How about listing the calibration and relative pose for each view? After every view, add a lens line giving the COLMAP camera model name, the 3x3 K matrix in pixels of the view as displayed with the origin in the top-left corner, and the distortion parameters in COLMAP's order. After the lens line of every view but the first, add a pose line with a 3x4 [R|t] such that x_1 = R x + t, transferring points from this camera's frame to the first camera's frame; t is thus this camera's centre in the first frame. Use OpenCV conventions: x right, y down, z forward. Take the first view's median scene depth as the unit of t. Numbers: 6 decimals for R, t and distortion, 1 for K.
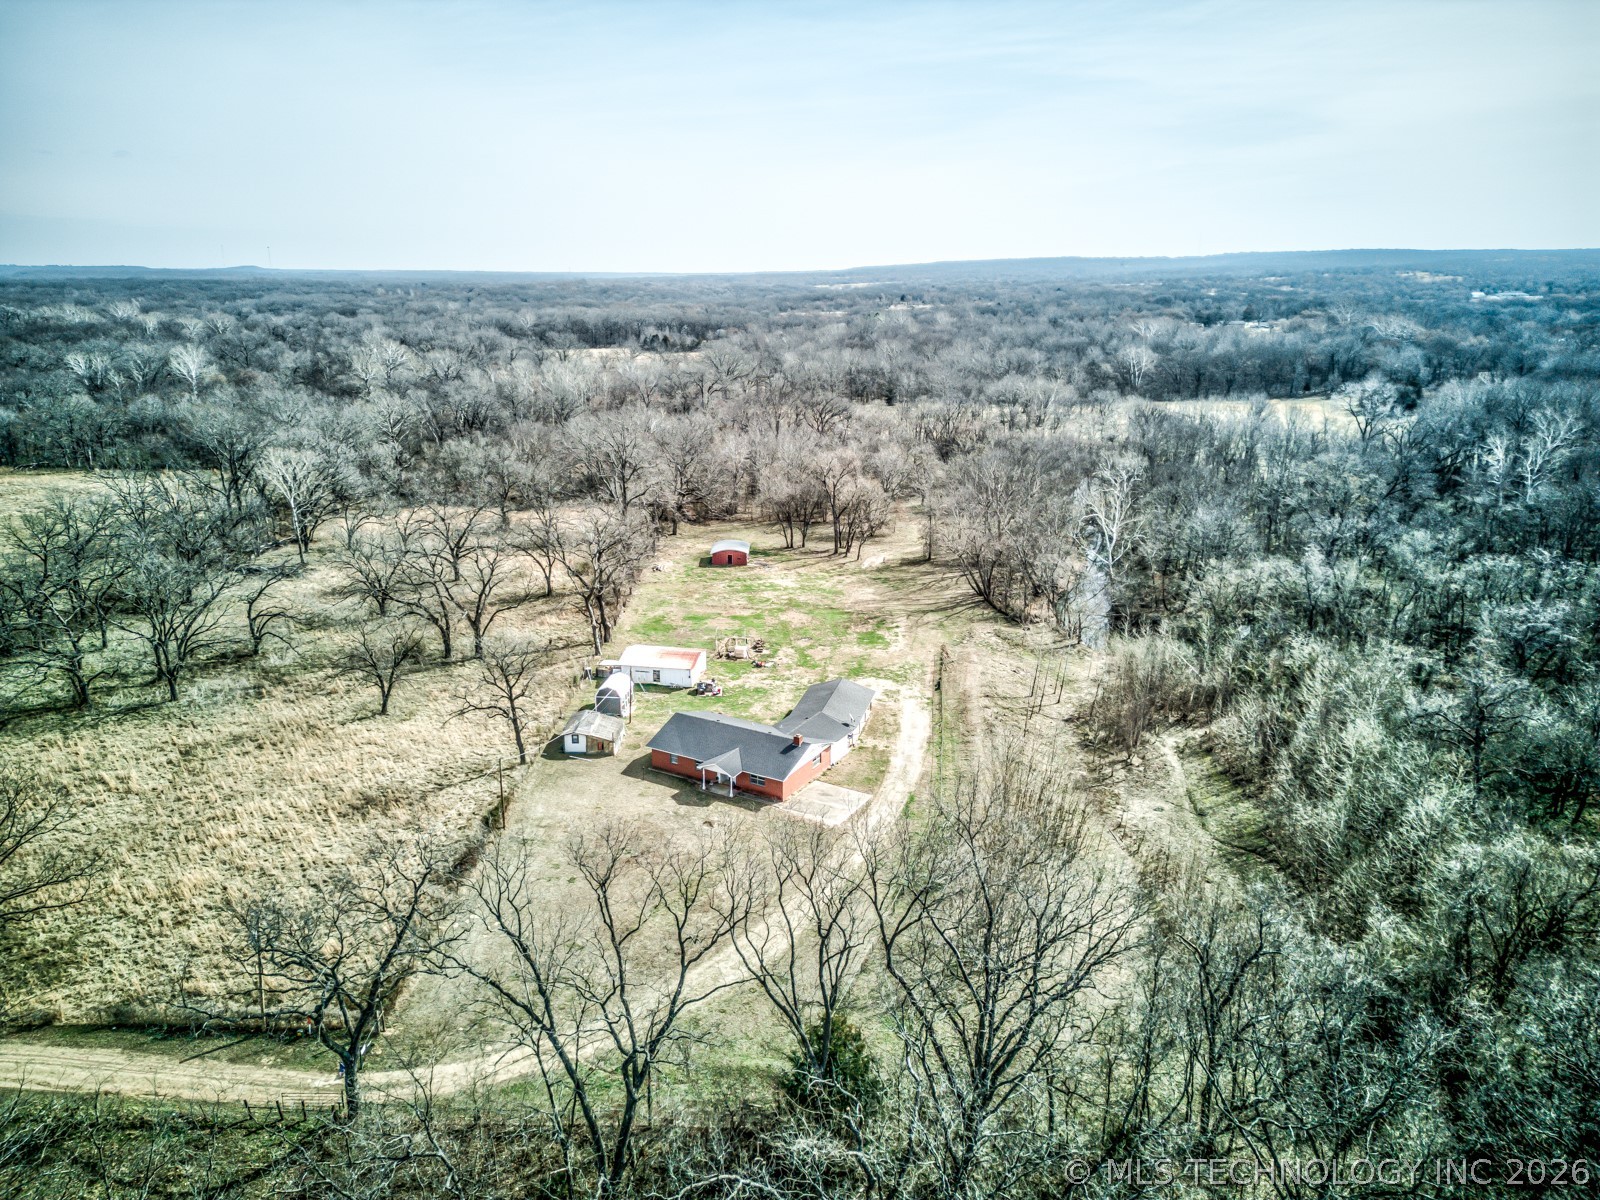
lens RADIAL K [[1121.5, 0, 794.6], [0, 1121.5, 594.3], [0, 0, 1]] dist [0.069405, -0.055448]
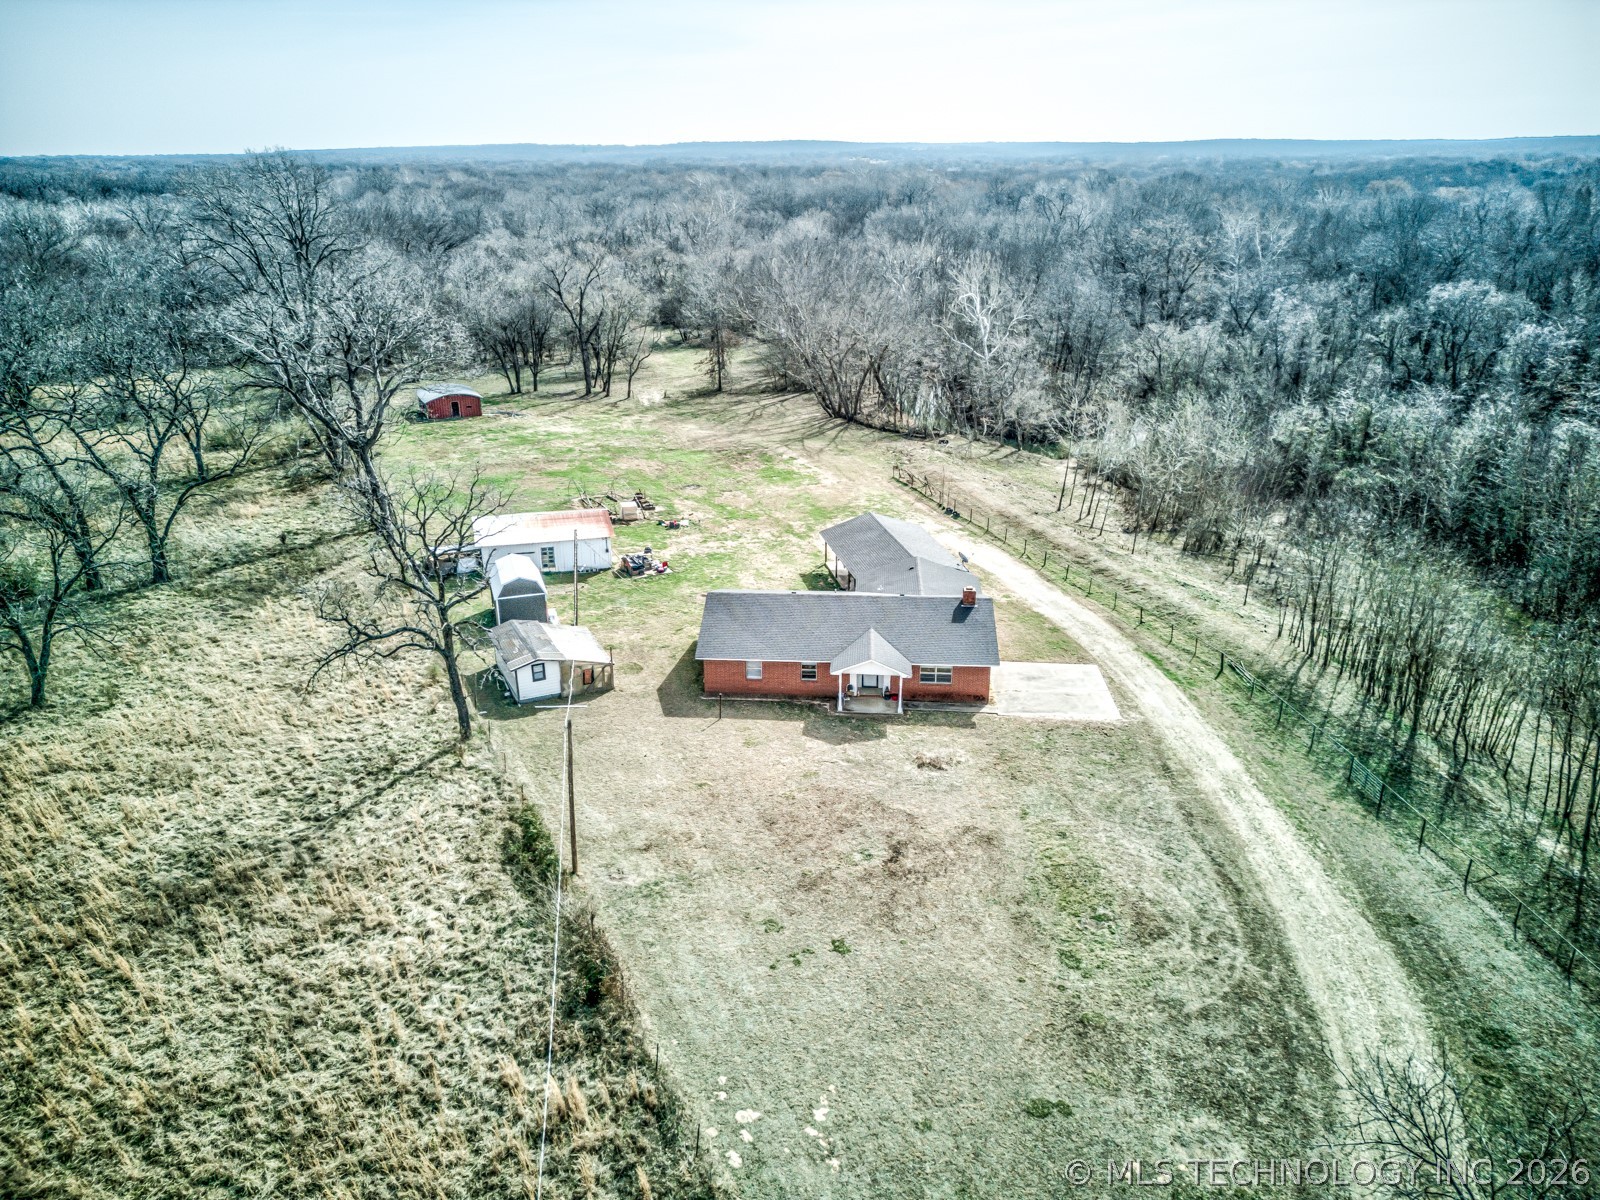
lens RADIAL K [[1121.5, 0, 802.2], [0, 1121.5, 599.8], [0, 0, 1]] dist [0.069405, -0.055448]
pose [[0.894275, -0.158232, 0.418610, -0.305236], [0.122076, 0.986183, 0.111982, 0.054435], [-0.430545, -0.049041, 0.901236, 0.498863]]
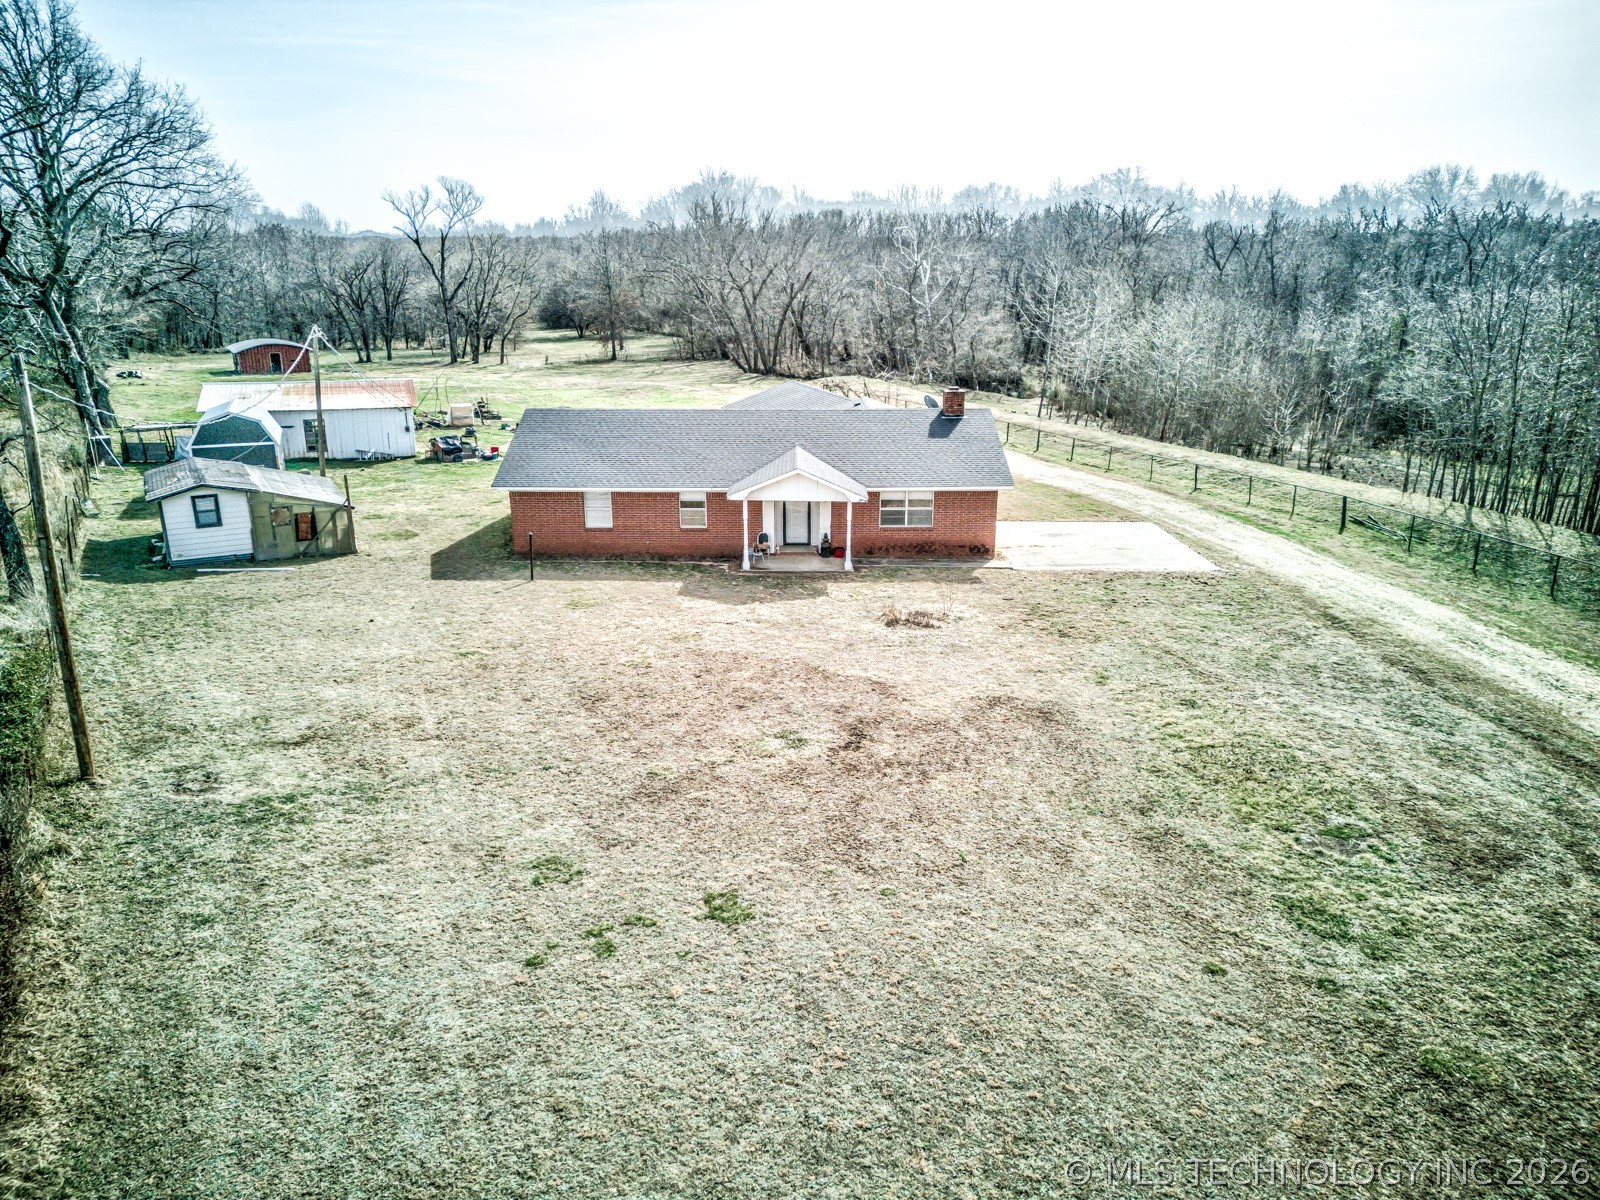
lens RADIAL K [[1121.5, 0, 804.0], [0, 1121.5, 600.9], [0, 0, 1]] dist [0.069405, -0.055448]
pose [[0.861670, -0.140943, 0.487504, -0.214104], [0.137852, 0.989543, 0.042433, 0.164457], [-0.488387, 0.030640, 0.872089, 0.688201]]
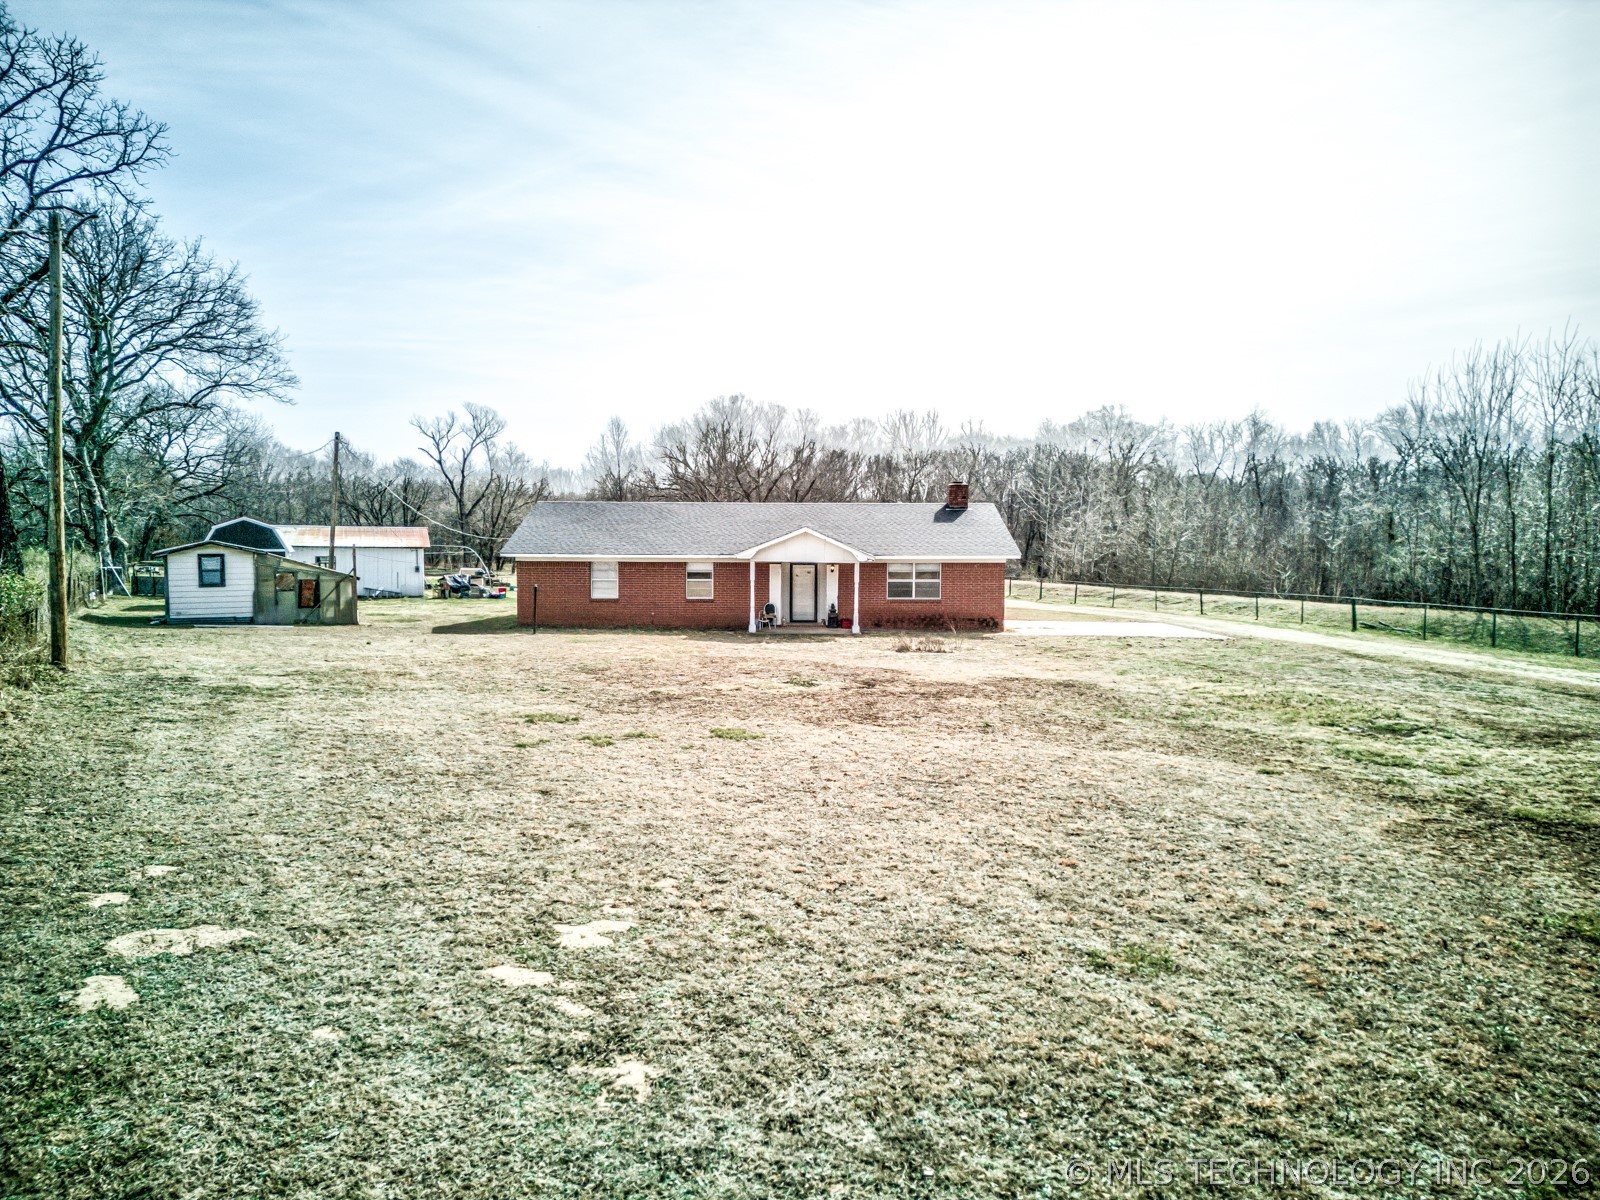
lens RADIAL K [[1121.5, 0, 804.4], [0, 1121.5, 607.3], [0, 0, 1]] dist [0.069405, -0.055448]
pose [[0.862346, -0.023853, 0.505758, -0.217255], [0.133080, 0.974447, -0.180951, 0.216272], [-0.488518, 0.223348, 0.843484, 0.700359]]
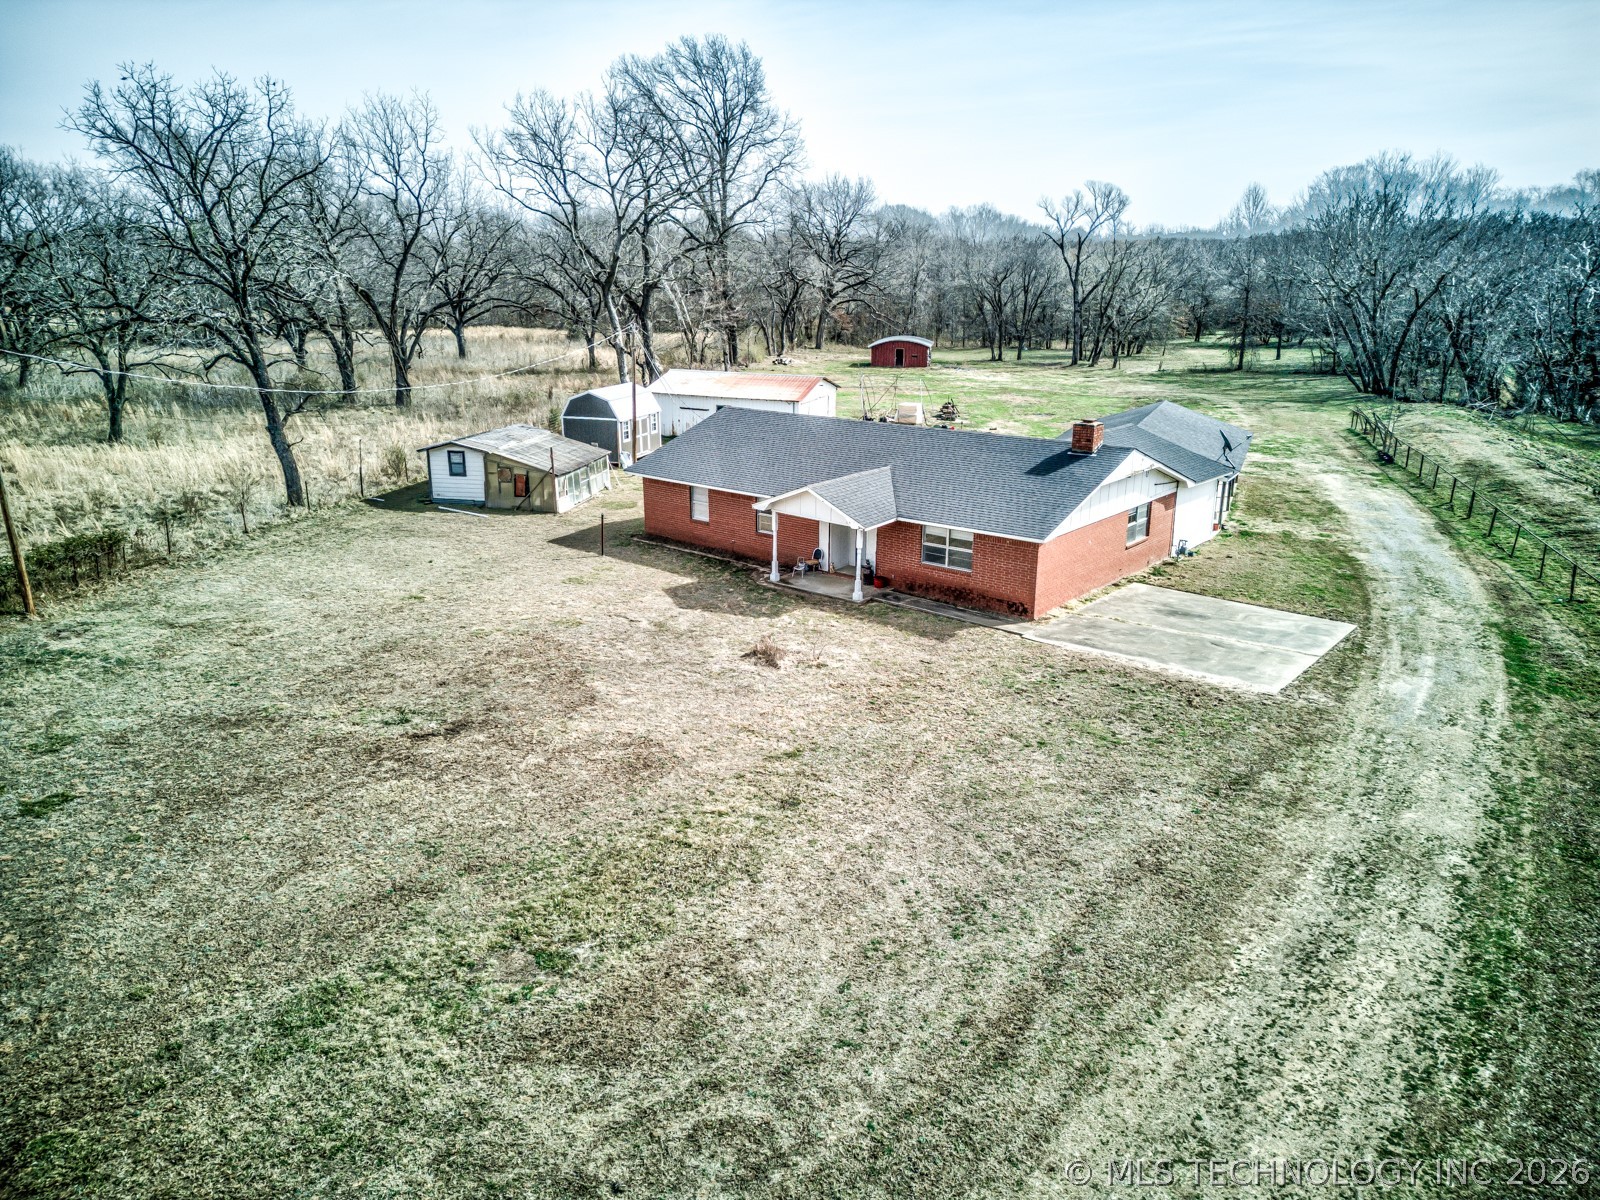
lens RADIAL K [[1121.5, 0, 801.2], [0, 1121.5, 603.2], [0, 0, 1]] dist [0.069405, -0.055448]
pose [[0.987967, 0.052605, -0.145444, -0.025921], [-0.051065, 0.998593, 0.014305, 0.168025], [0.145991, -0.006705, 0.989263, 0.662662]]
